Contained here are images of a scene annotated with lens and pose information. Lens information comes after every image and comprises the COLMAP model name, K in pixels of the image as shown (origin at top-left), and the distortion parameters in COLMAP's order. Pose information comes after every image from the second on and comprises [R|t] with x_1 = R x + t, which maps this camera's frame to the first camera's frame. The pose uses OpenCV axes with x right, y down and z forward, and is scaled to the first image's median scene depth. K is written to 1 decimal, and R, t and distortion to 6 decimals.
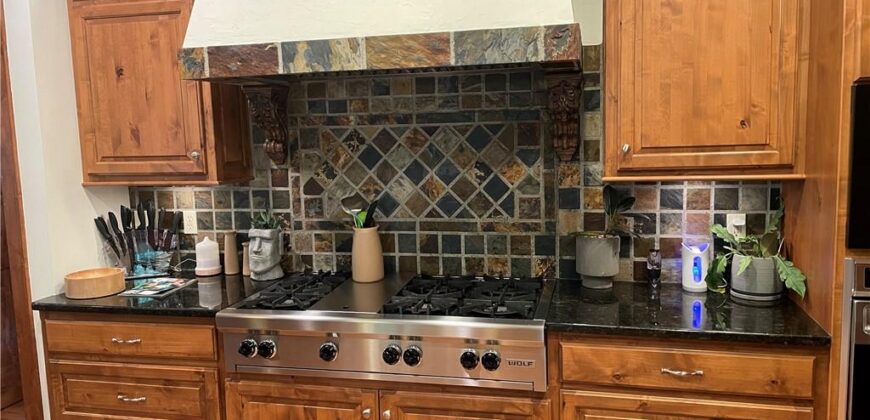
lens RADIAL K [[652.7, 0, 435.1], [0, 652.7, 201.2], [0, 0, 1]] dist [0.076297, -0.078164]
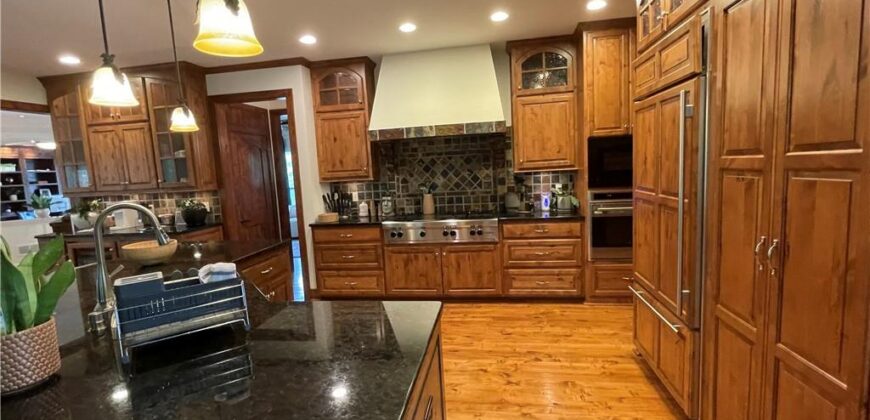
lens RADIAL K [[385.2, 0, 434.2], [0, 385.2, 208.0], [0, 0, 1]] dist [-0.001216, -0.001788]
pose [[0.996959, -0.031492, 0.071285, -0.208944], [0.032392, 0.999409, -0.011504, 0.124130], [-0.070881, 0.013778, 0.997390, -0.632182]]
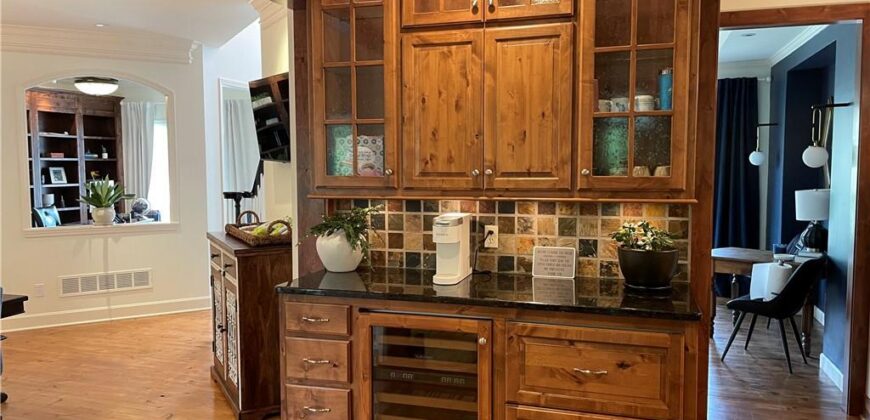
lens RADIAL K [[652.7, 0, 436.3], [0, 652.7, 210.7], [0, 0, 1]] dist [0.076297, -0.078164]
pose [[0.996550, 0.034929, -0.075283, -1.416109], [-0.038054, 0.998455, -0.040479, 0.072212], [0.073753, 0.043204, 0.996340, -0.030154]]
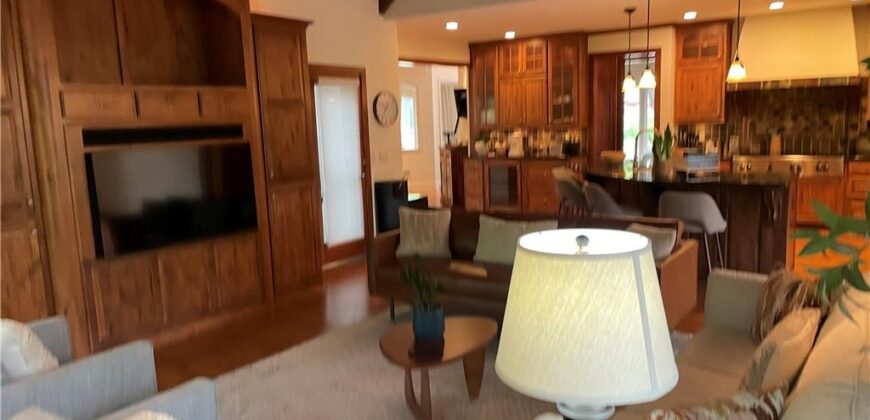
lens RADIAL K [[652.7, 0, 428.0], [0, 652.7, 203.4], [0, 0, 1]] dist [0.076297, -0.078164]
pose [[0.930813, 0.045798, -0.362615, -0.518904], [-0.035003, 0.998728, 0.036288, 0.322039], [0.363815, -0.021085, 0.931232, -2.692396]]
